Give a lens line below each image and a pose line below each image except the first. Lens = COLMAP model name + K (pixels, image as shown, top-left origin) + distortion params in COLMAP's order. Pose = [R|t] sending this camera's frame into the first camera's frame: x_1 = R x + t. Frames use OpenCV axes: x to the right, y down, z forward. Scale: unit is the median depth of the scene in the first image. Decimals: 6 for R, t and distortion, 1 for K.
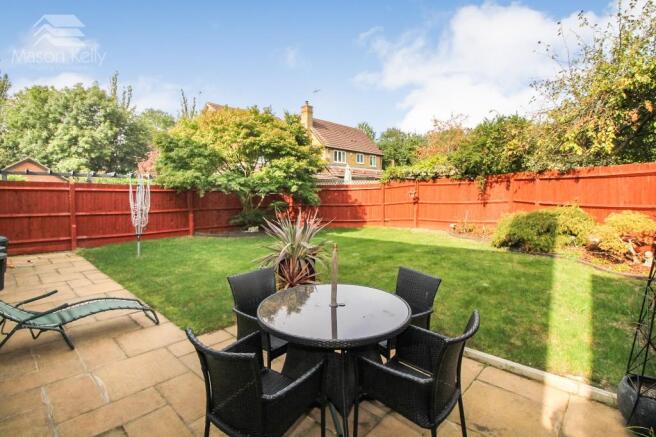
lens RADIAL K [[319.9, 0, 329.5], [0, 319.9, 193.4], [0, 0, 1]] dist [-0.000601, -0.000672]
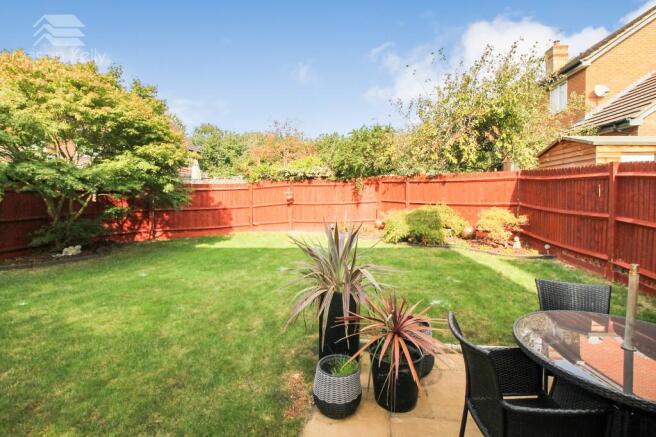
lens RADIAL K [[319.9, 0, 329.5], [0, 319.9, 193.4], [0, 0, 1]] dist [-0.000601, -0.000672]
pose [[0.803409, 0.000431, 0.595427, -0.247749], [0.001862, 0.999993, -0.003237, -0.000121], [-0.595424, 0.003709, 0.803403, 0.203832]]
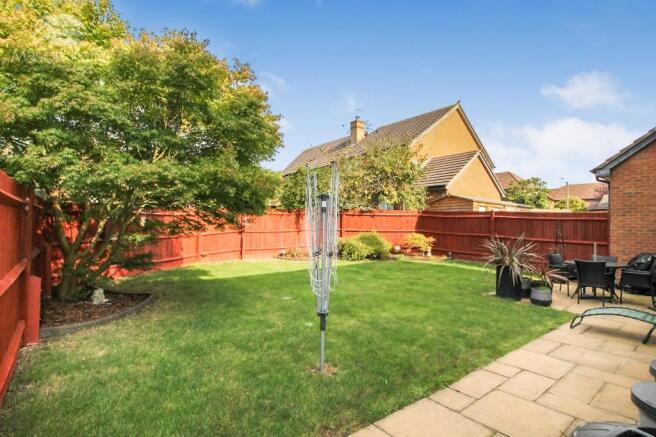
lens RADIAL K [[324.6, 0, 351.3], [0, 324.6, 219.0], [0, 0, 1]] dist [0.000012, -0.000138]
pose [[0.123497, 0.023990, 0.992055, -0.777433], [-0.011798, 0.999673, -0.022705, 0.010116], [-0.992275, -0.008900, 0.123739, 0.689160]]
